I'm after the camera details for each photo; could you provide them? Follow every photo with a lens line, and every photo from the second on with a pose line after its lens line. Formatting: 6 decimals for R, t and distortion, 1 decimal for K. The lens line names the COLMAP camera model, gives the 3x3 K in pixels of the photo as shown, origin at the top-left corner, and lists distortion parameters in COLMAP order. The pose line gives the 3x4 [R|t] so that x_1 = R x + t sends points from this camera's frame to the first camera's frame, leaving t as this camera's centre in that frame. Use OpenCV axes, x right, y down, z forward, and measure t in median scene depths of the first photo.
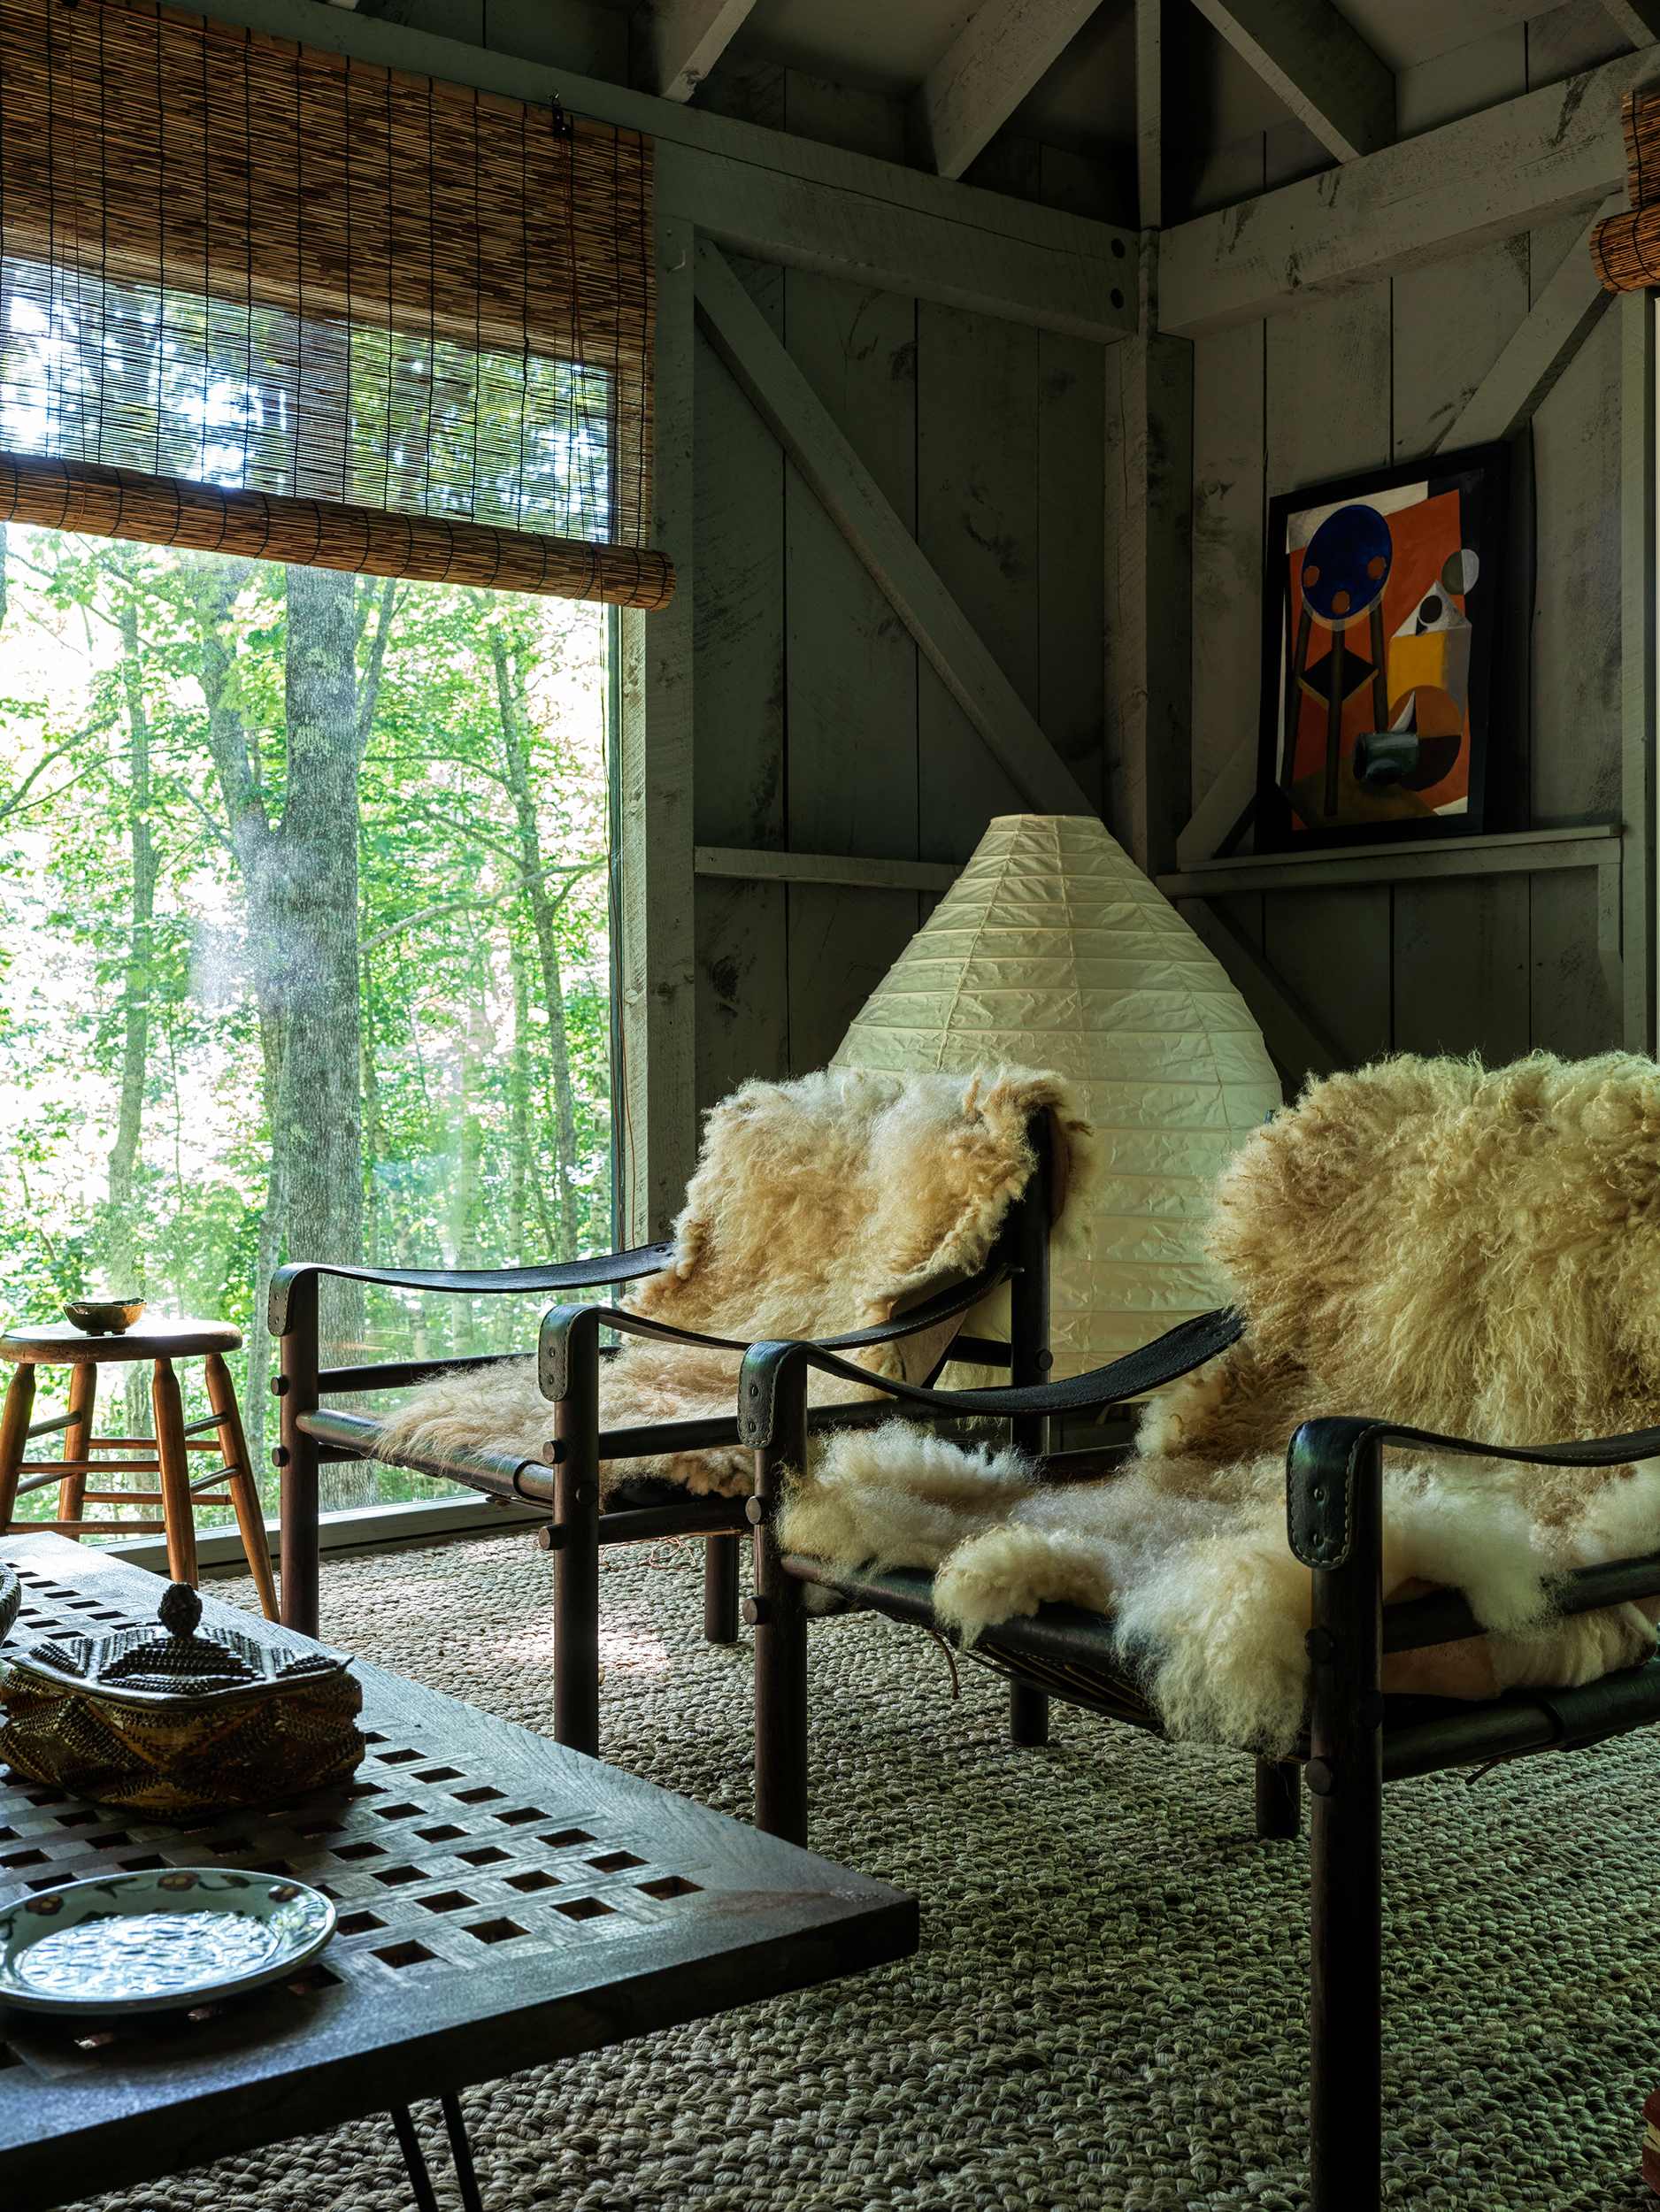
lens RADIAL K [[2394.1, 0, 822.5], [0, 2394.1, 1057.3], [0, 0, 1]] dist [0.002050, -0.026478]
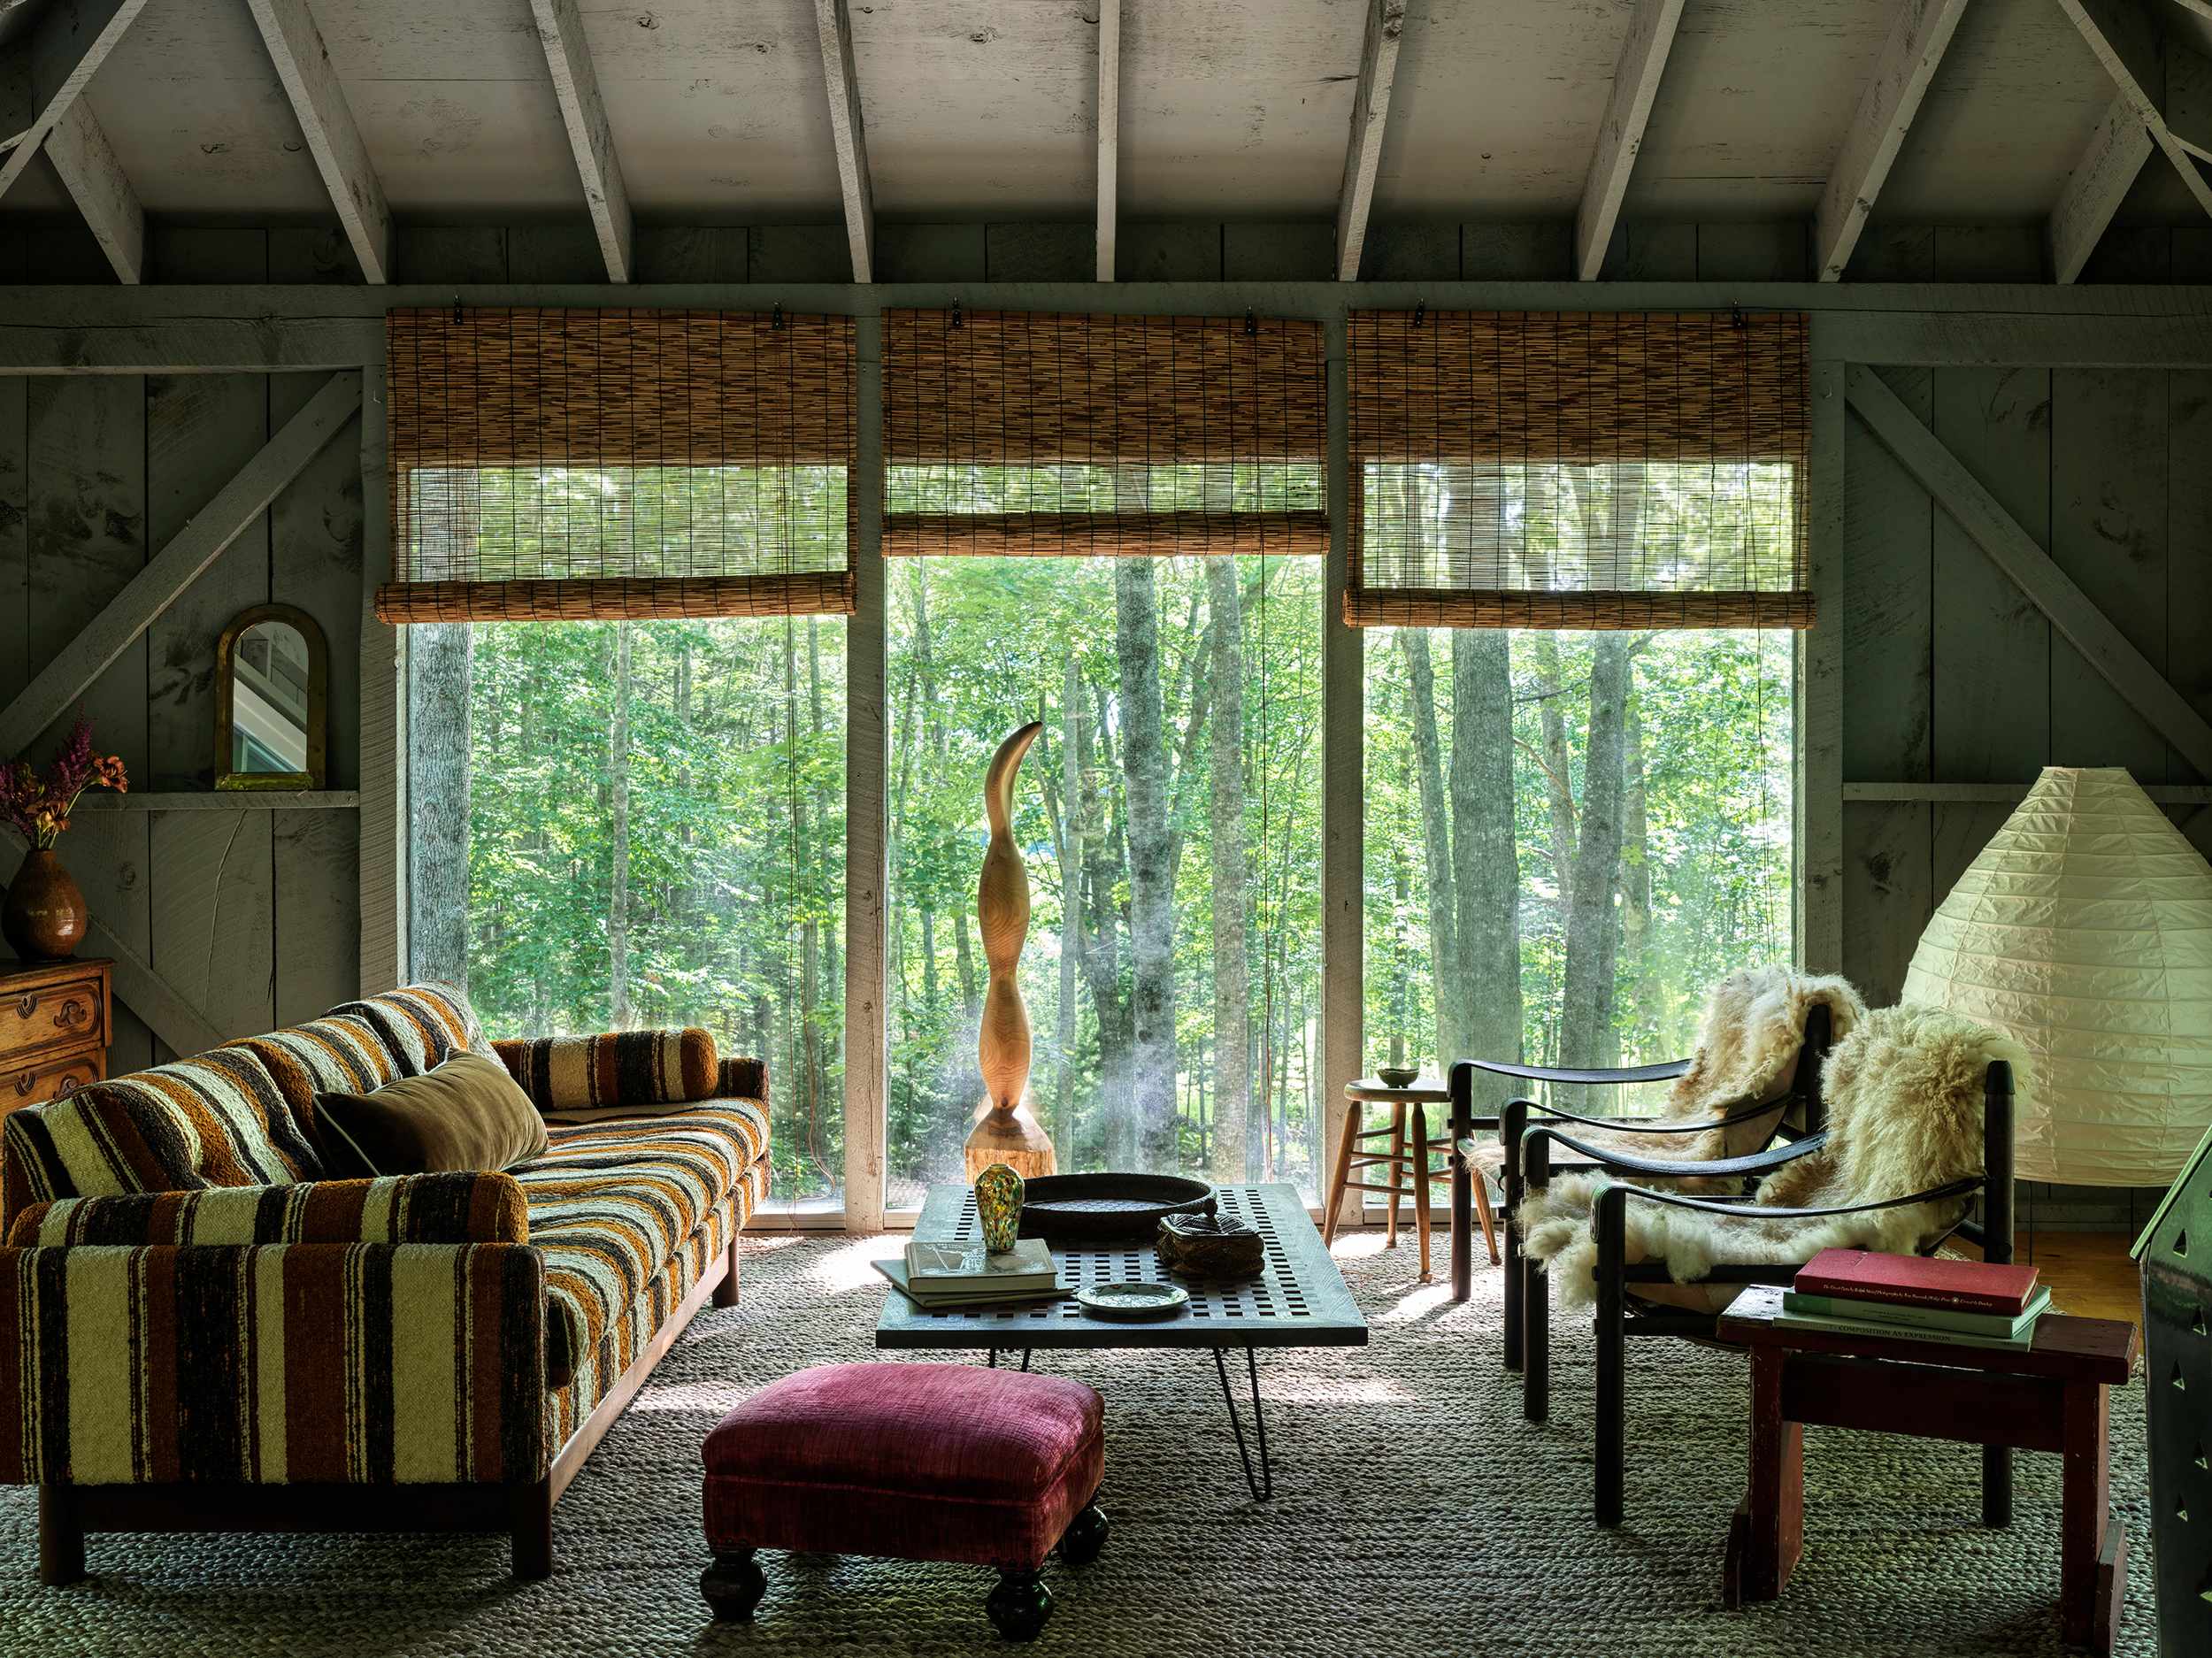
lens RADIAL K [[2354.4, 0, 1110.4], [0, 2354.4, 809.8], [0, 0, 1]] dist [0.007536, 0.001127]
pose [[0.806606, 0.011596, -0.590976, 0.457132], [-0.000202, 0.999813, 0.019342, -0.102615], [0.591090, -0.015482, 0.806457, -0.459661]]
